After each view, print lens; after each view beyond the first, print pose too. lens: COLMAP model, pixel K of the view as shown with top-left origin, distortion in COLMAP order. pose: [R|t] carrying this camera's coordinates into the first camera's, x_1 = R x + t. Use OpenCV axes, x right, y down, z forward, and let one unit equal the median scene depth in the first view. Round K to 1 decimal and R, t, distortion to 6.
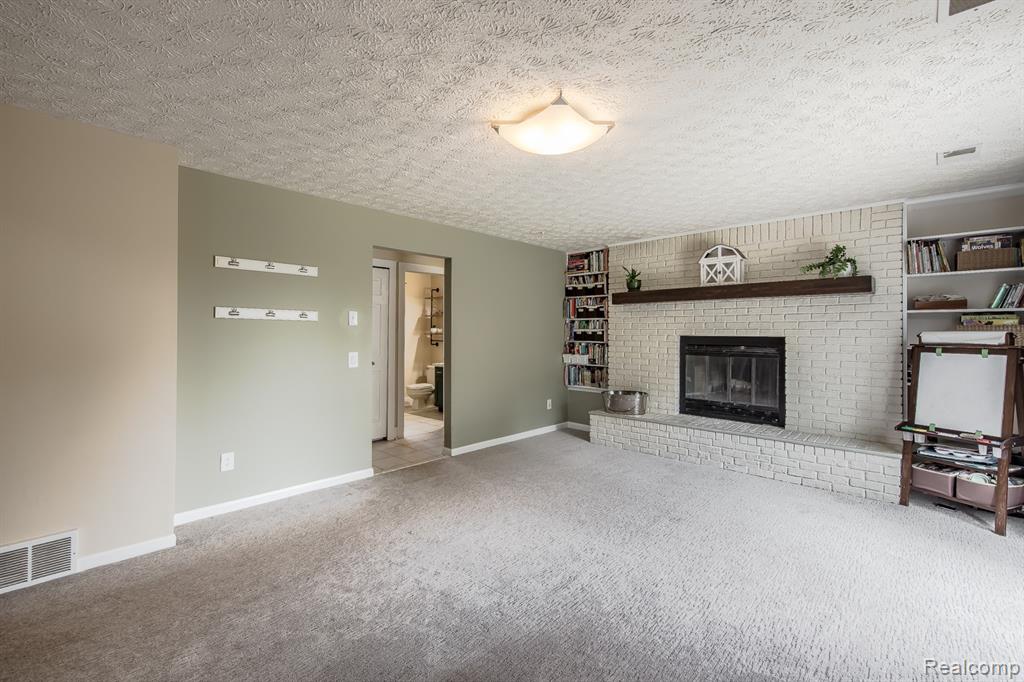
lens RADIAL K [[442.3, 0, 558.6], [0, 442.3, 330.0], [0, 0, 1]] dist [0.000137, 0.000031]
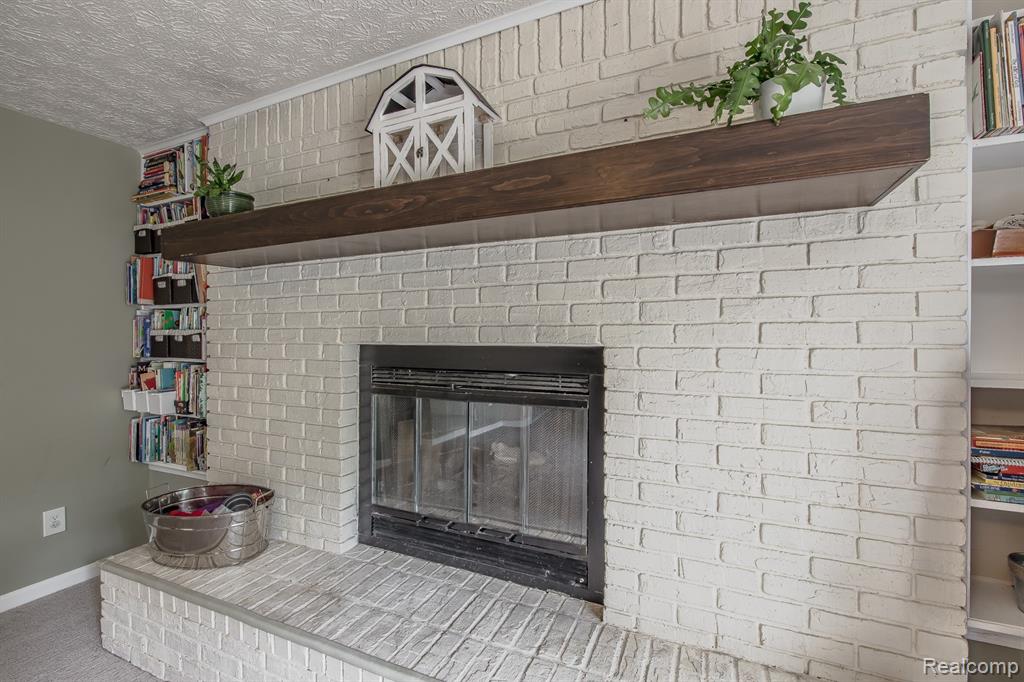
lens RADIAL K [[442.0, 0, 504.4], [0, 442.0, 340.8], [0, 0, 1]] dist [0.001001, 0.000074]
pose [[0.976725, -0.002943, 0.214473, 0.316997], [0.001404, 0.999972, 0.007329, 0.006611], [-0.214489, -0.006857, 0.976702, 0.594945]]
